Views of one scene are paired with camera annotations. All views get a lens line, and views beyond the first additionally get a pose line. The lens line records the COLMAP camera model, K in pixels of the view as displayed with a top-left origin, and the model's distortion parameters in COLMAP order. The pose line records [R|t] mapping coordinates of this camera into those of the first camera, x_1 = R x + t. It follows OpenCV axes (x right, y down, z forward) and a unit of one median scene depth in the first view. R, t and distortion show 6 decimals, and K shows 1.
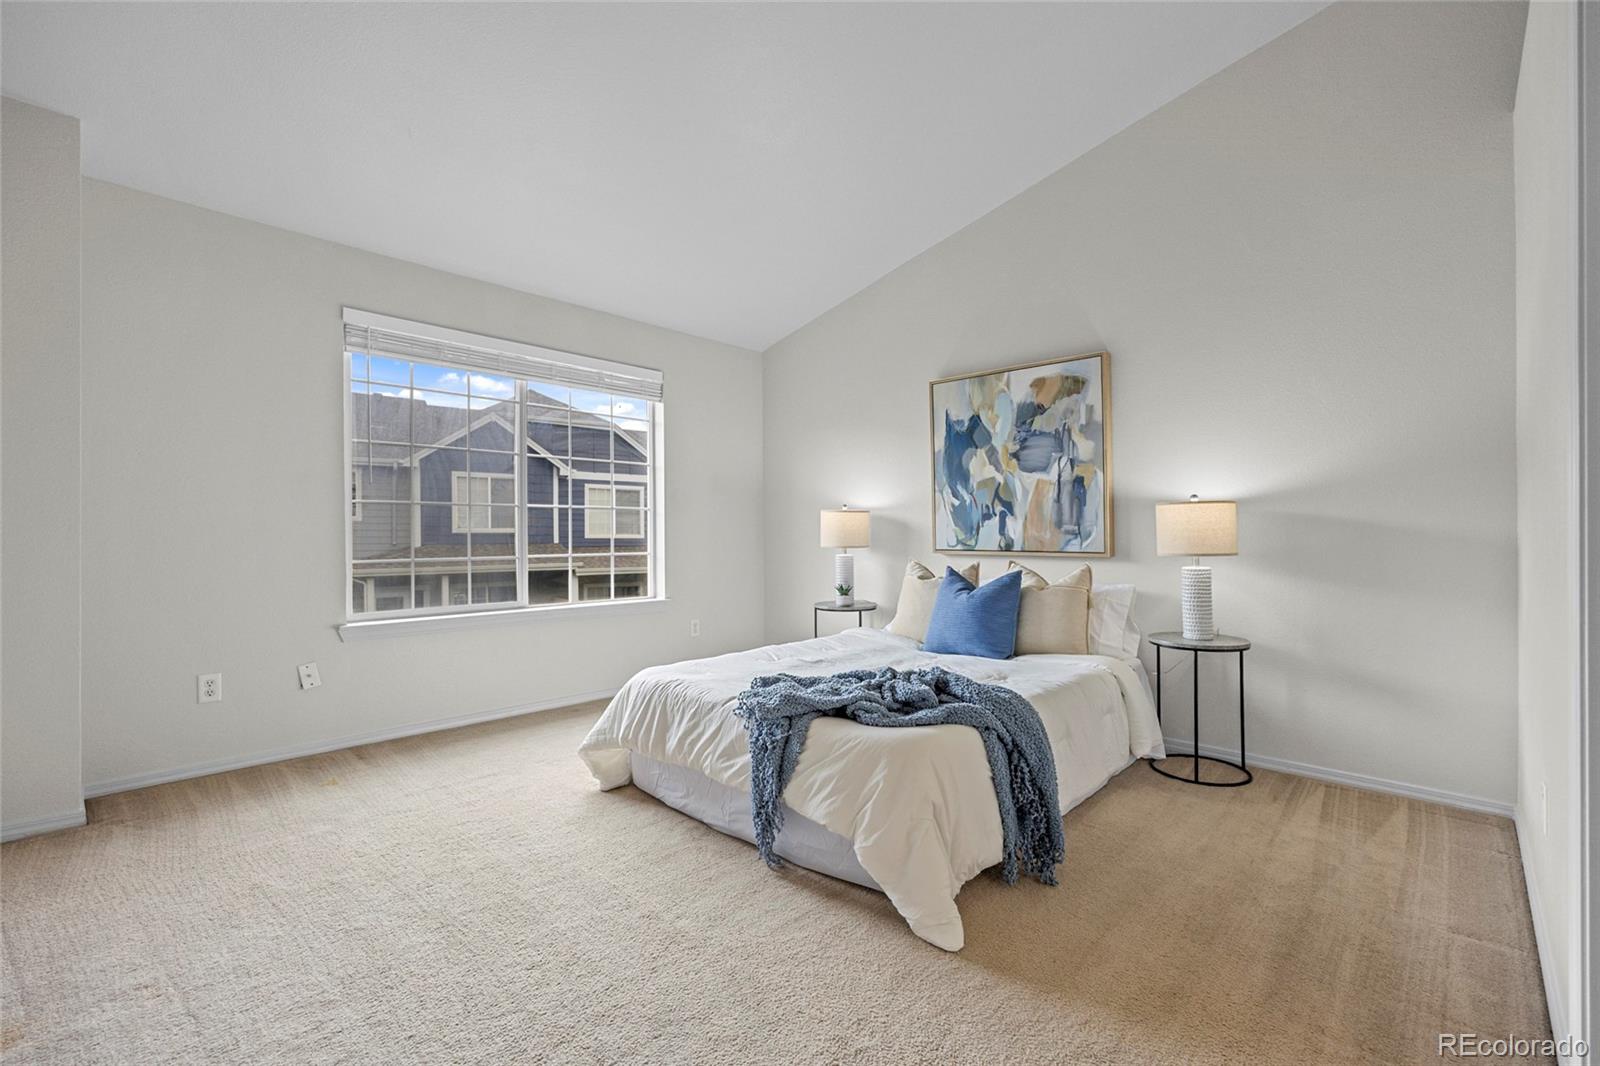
lens RADIAL K [[722.3, 0, 806.3], [0, 722.3, 533.6], [0, 0, 1]] dist [-0.013544, 0.000284]
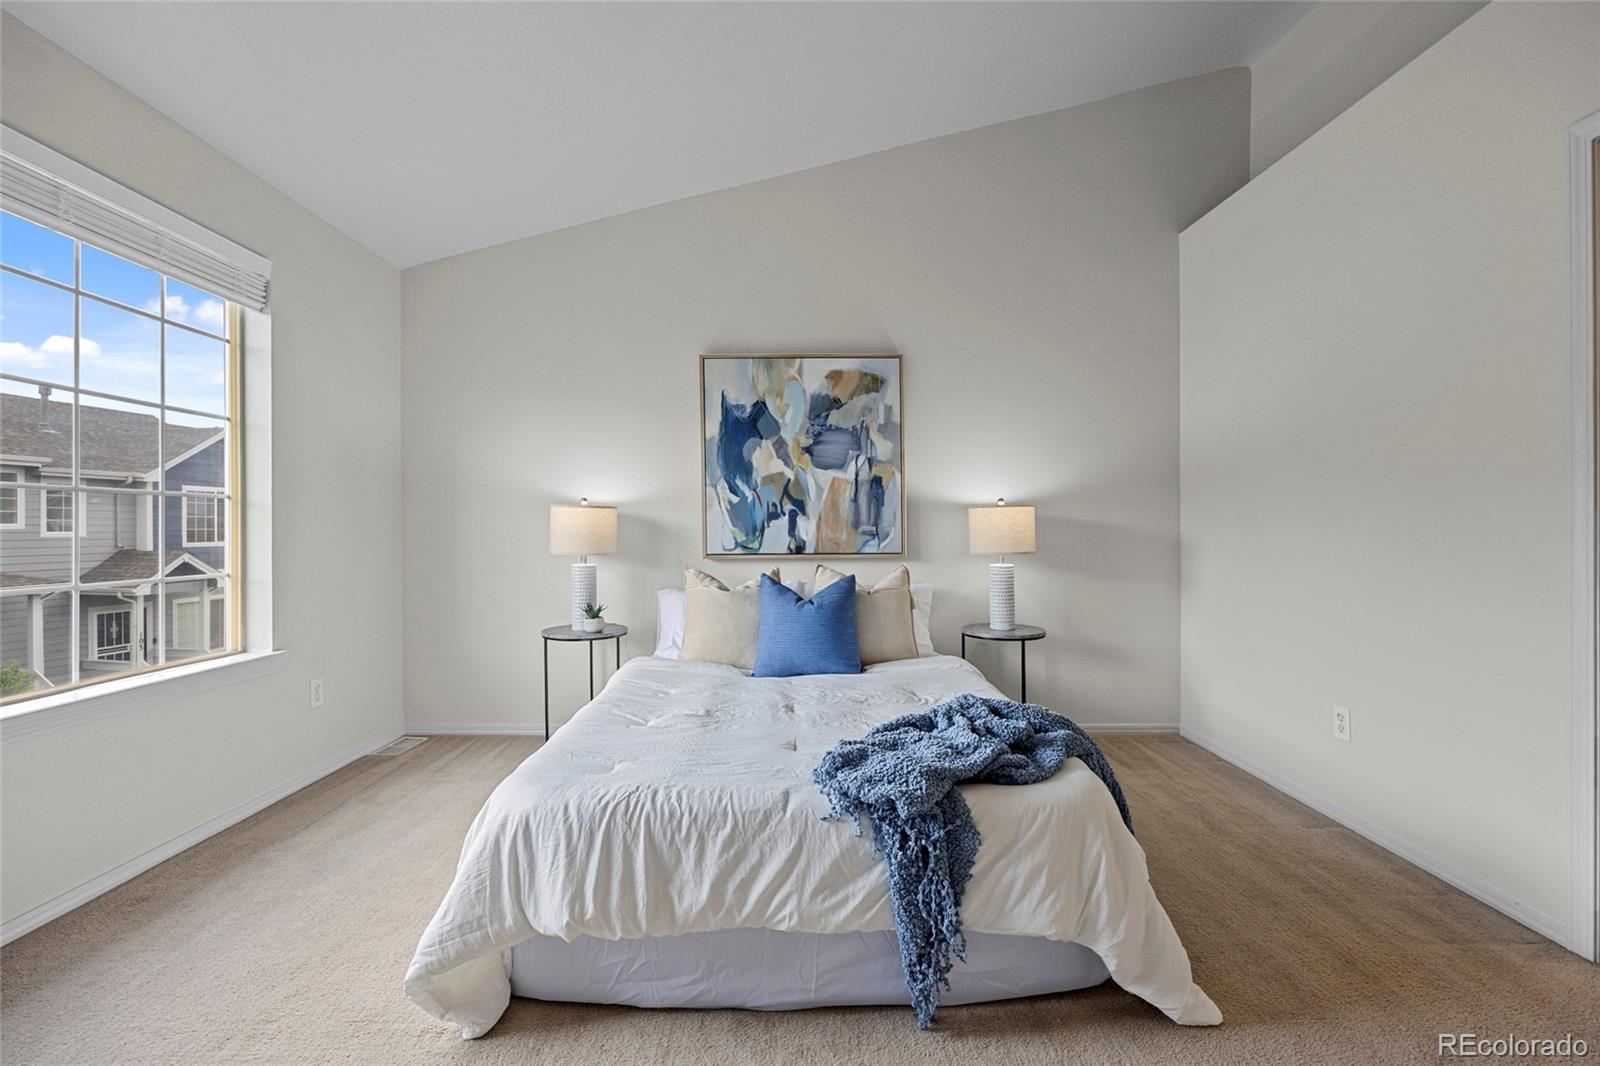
lens RADIAL K [[711.9, 0, 800.0], [0, 711.9, 533.0], [0, 0, 1]] dist [-0.005205, 0.000140]
pose [[0.713176, -0.007025, 0.700950, -0.363008], [0.005501, 0.999975, 0.004426, -0.006329], [-0.700963, 0.000700, 0.713197, 0.362183]]
